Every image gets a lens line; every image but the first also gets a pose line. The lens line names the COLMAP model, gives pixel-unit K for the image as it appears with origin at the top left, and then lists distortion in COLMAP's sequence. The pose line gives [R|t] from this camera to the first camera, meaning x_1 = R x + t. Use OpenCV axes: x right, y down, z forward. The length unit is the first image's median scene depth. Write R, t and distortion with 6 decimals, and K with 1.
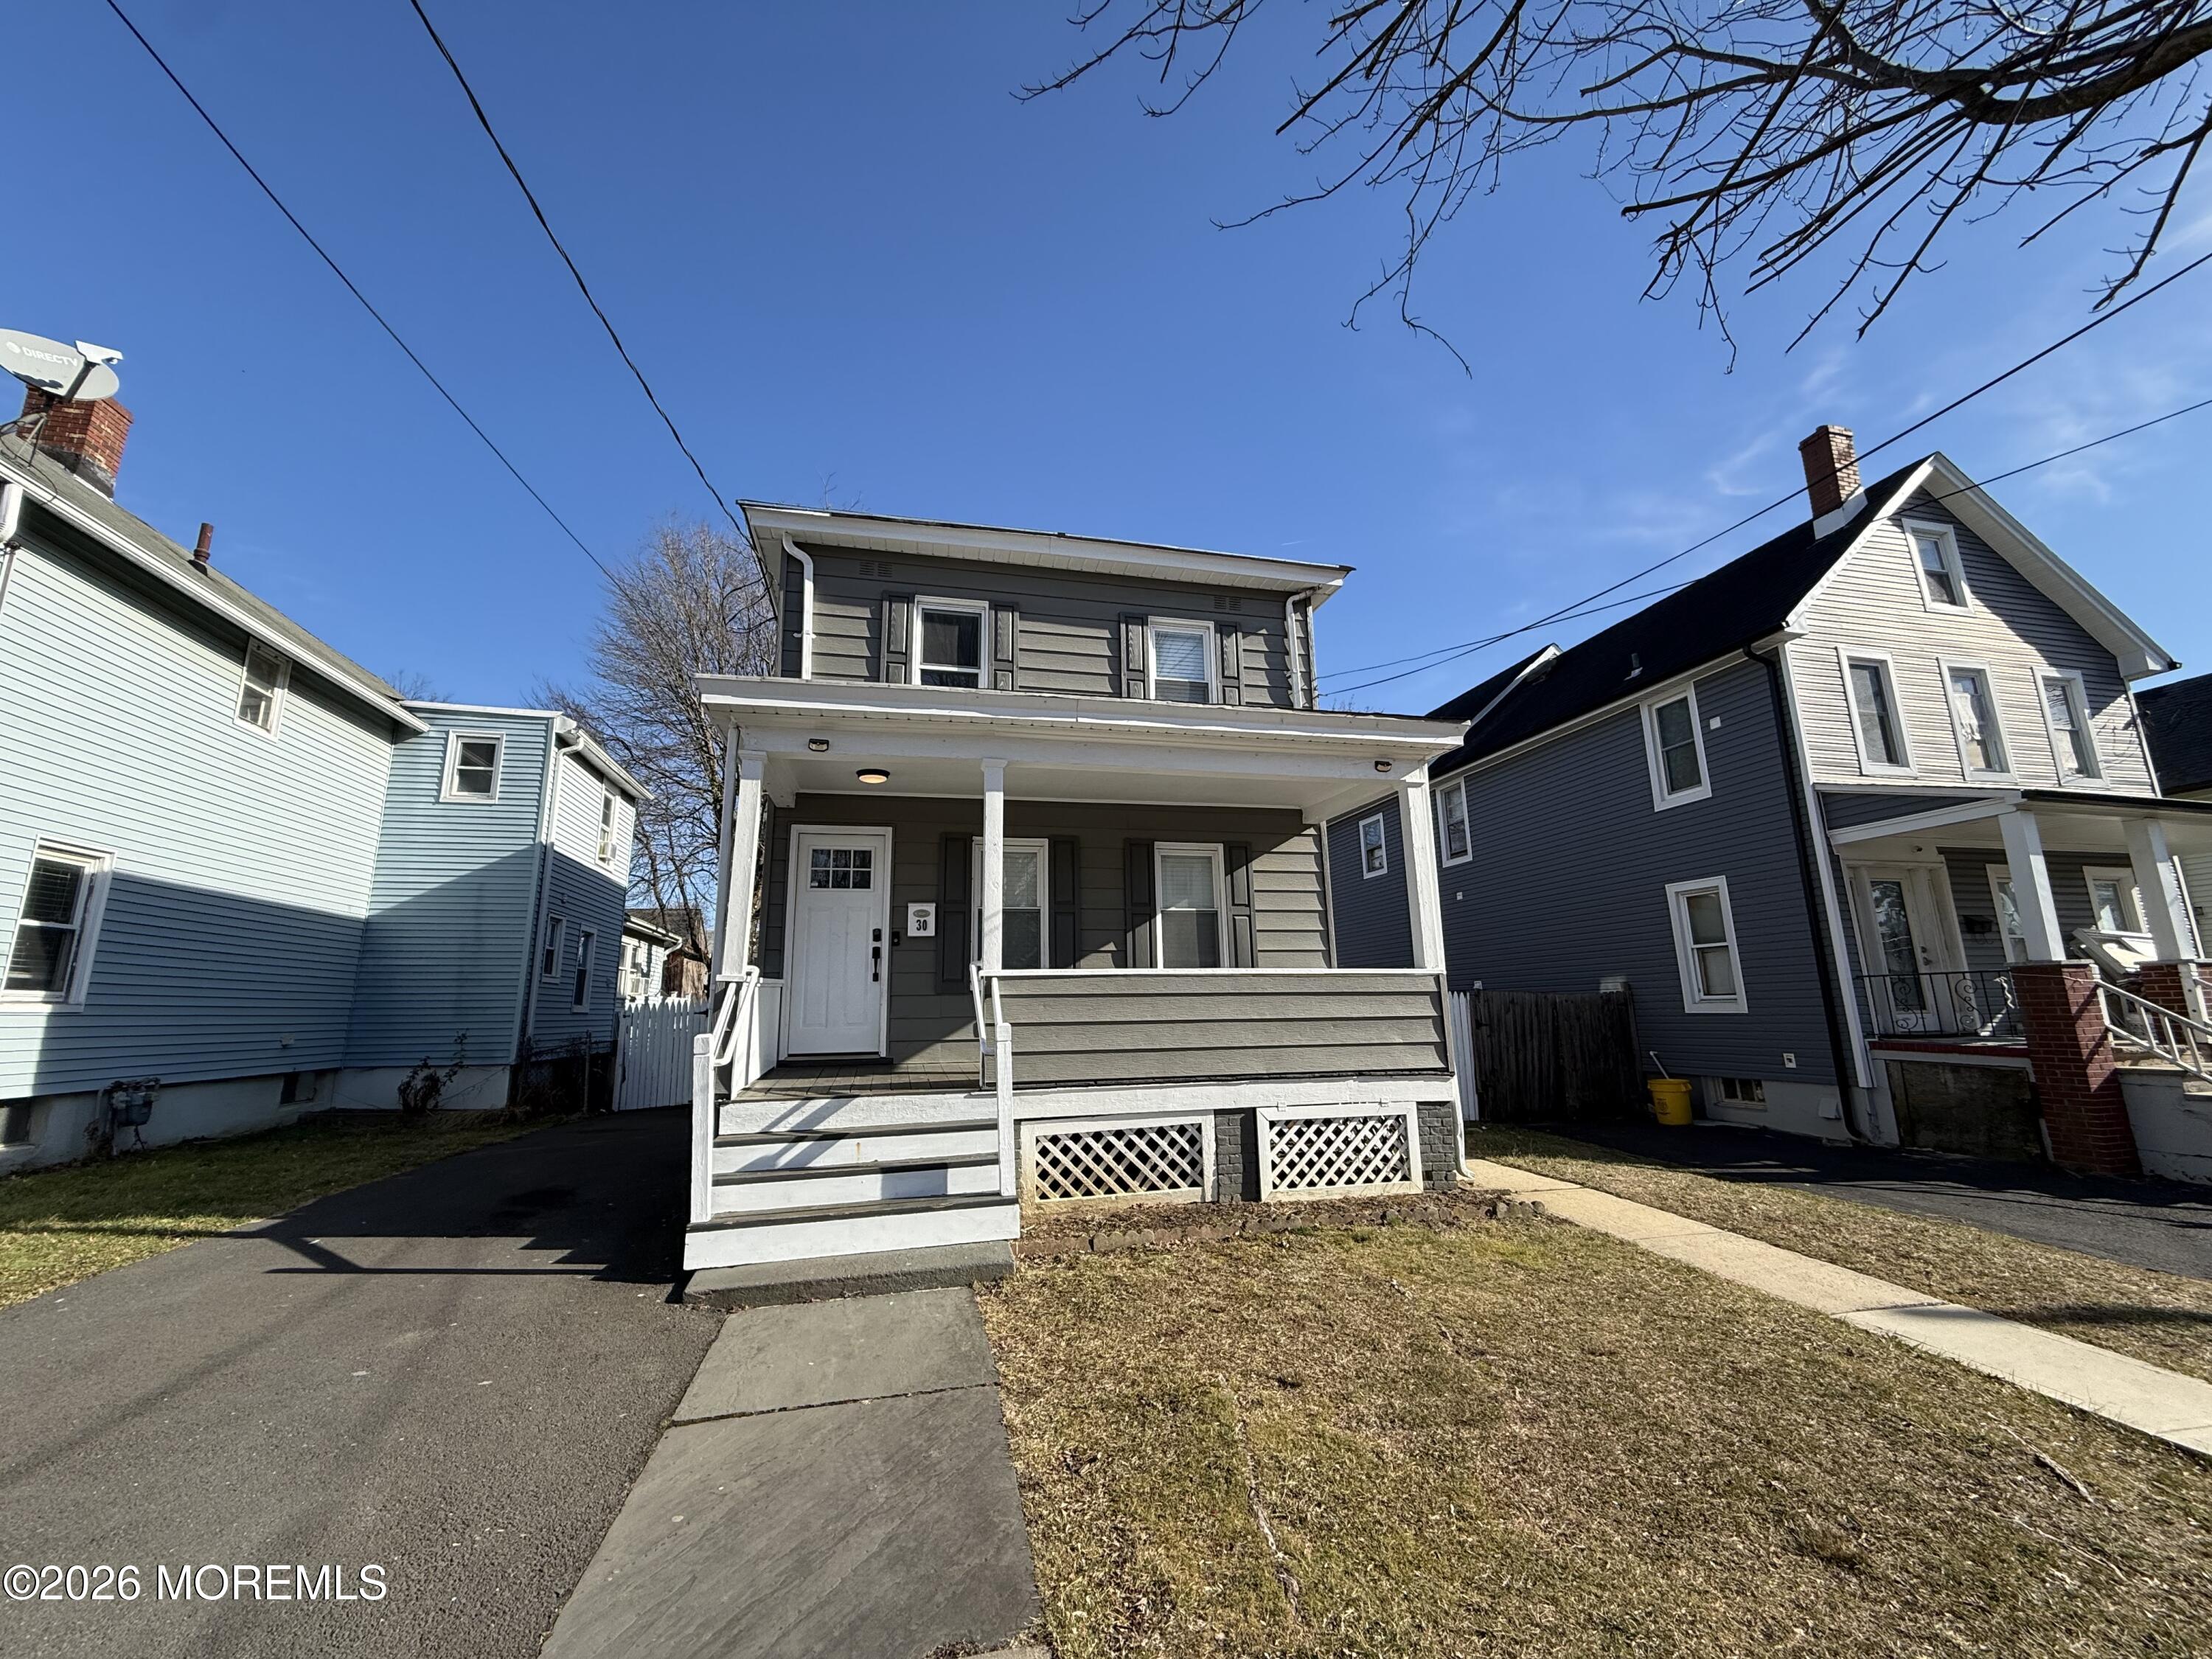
lens RADIAL K [[876.9, 0, 1097.9], [0, 876.9, 831.9], [0, 0, 1]] dist [-0.000254, 0.000020]
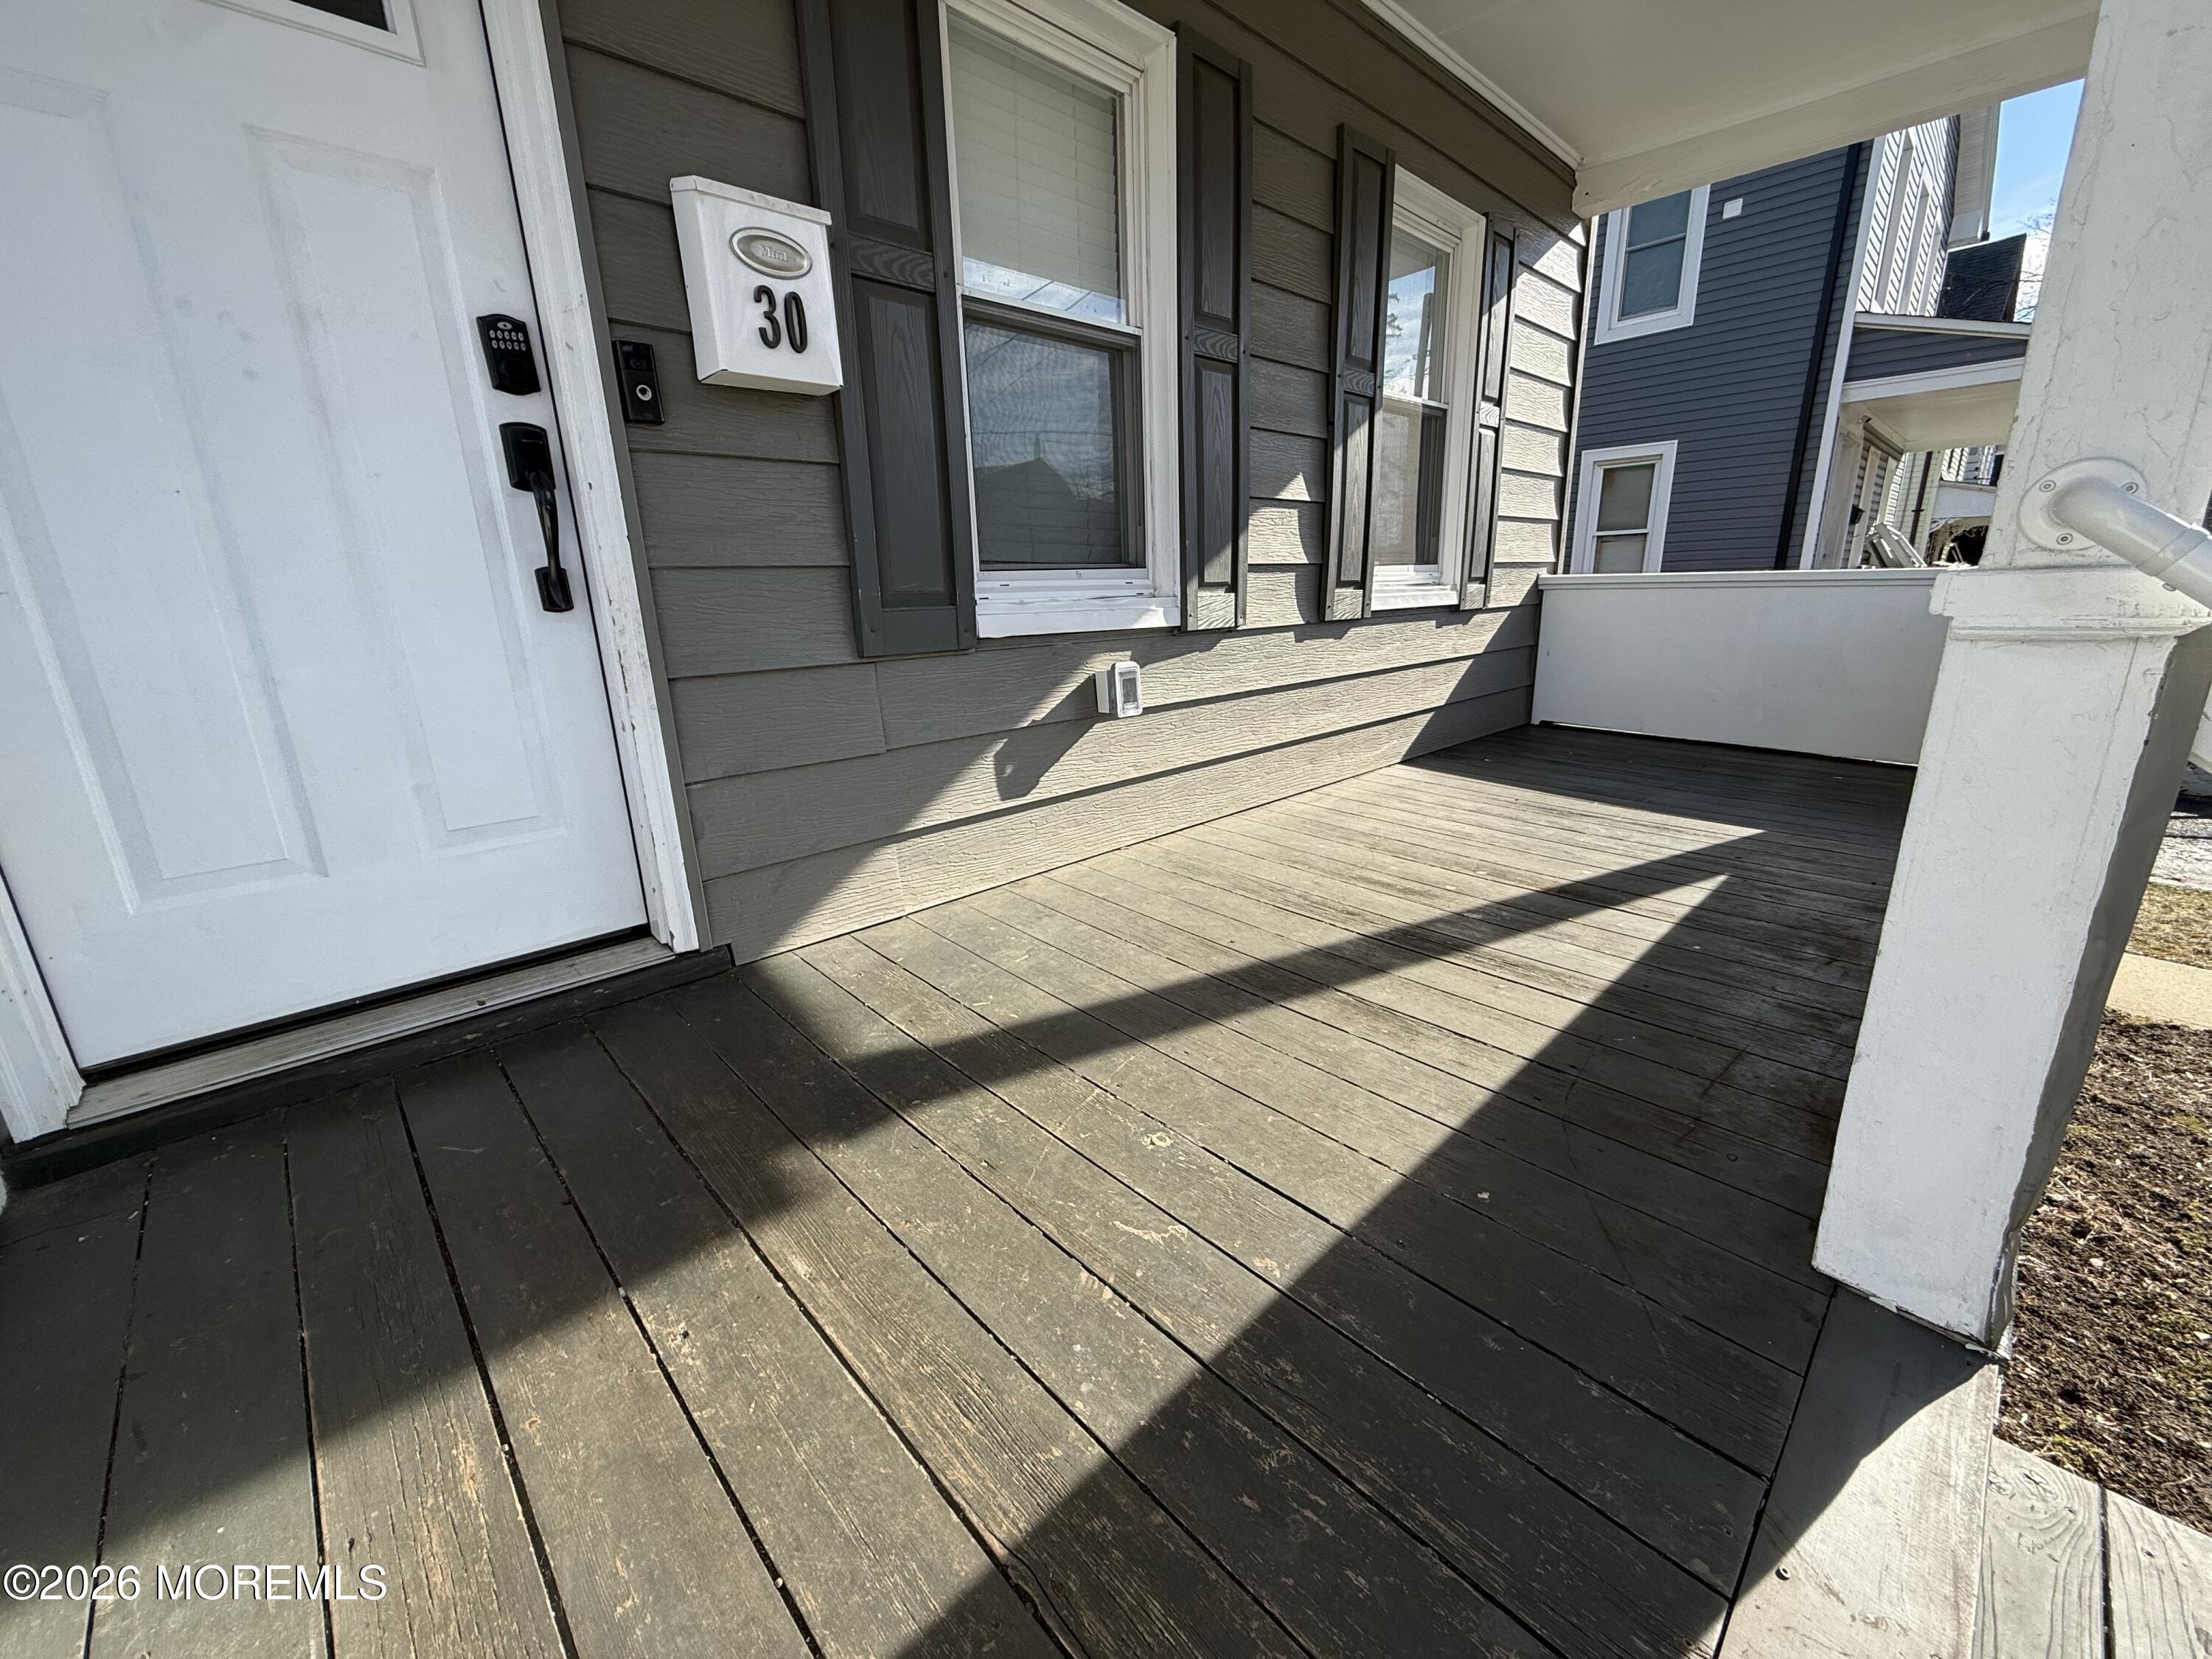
lens RADIAL K [[876.9, 0, 1097.9], [0, 876.9, 831.9], [0, 0, 1]] dist [-0.000254, 0.000020]
pose [[0.866655, -0.141445, 0.478438, -0.242609], [-0.085125, 0.902985, 0.421156, 0.117844], [-0.491593, -0.405724, 0.770535, 0.739933]]
